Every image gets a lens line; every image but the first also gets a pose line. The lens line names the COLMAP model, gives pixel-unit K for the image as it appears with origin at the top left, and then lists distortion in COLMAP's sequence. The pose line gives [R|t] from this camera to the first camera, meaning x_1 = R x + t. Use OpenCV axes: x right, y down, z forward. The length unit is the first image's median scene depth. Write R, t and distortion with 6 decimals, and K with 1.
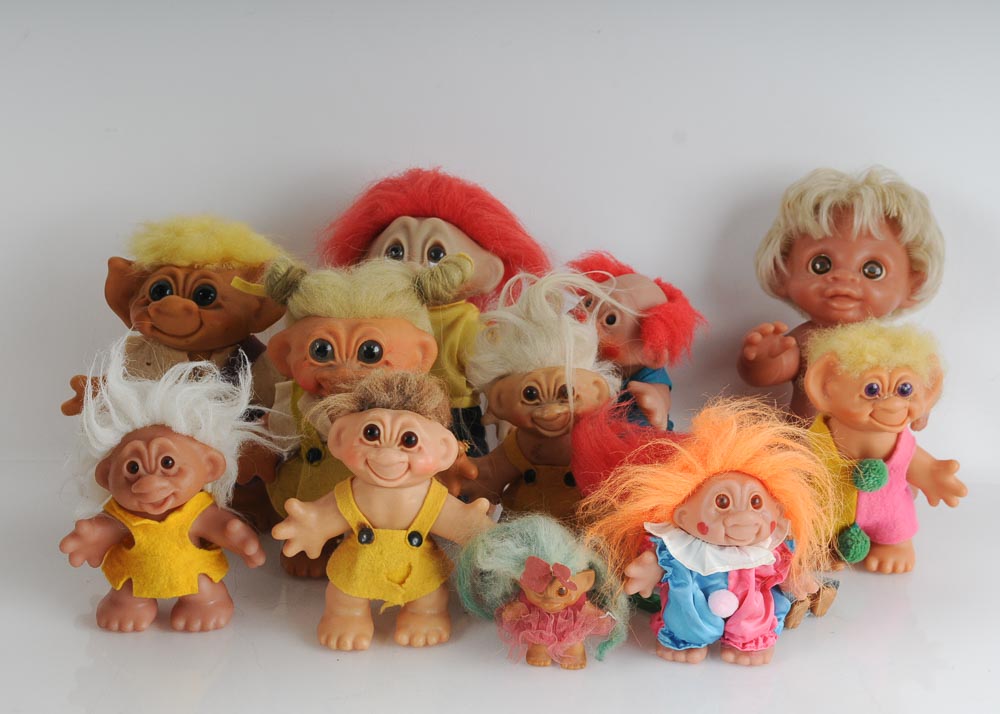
lens RADIAL K [[1504.2, 0, 498.3], [0, 1504.2, 356.7], [0, 0, 1]] dist [-0.096561, 0.000000]
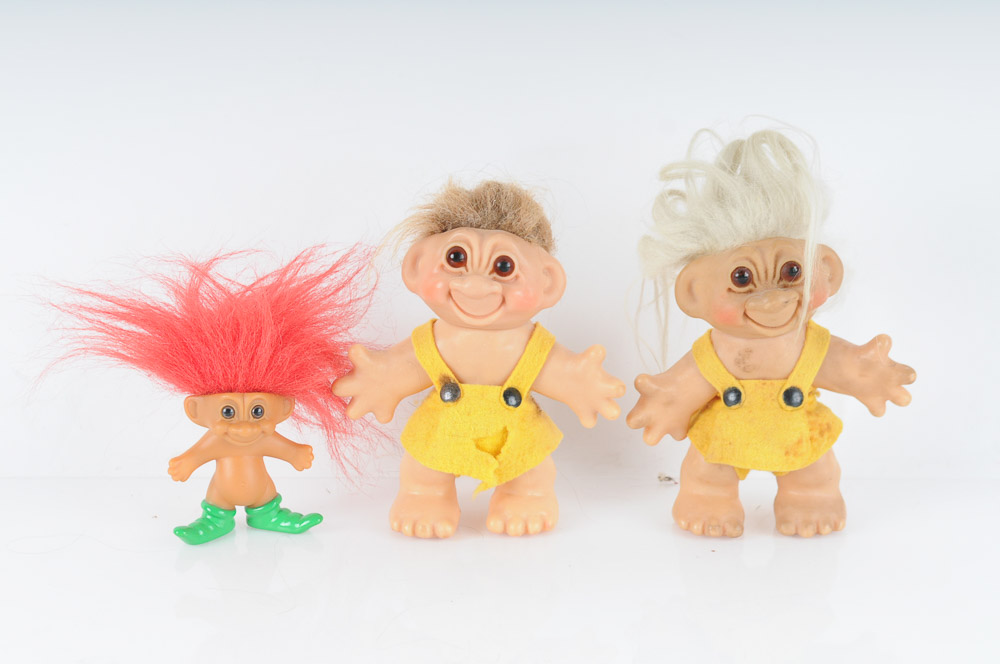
lens RADIAL K [[2397.2, 0, 499.8], [0, 2397.2, 331.6], [0, 0, 1]] dist [0.105305, 0.000000]
pose [[0.996415, 0.008731, -0.084150, 0.017509], [-0.005080, 0.999041, 0.043500, 0.013344], [0.084449, -0.042917, 0.995503, -0.099519]]
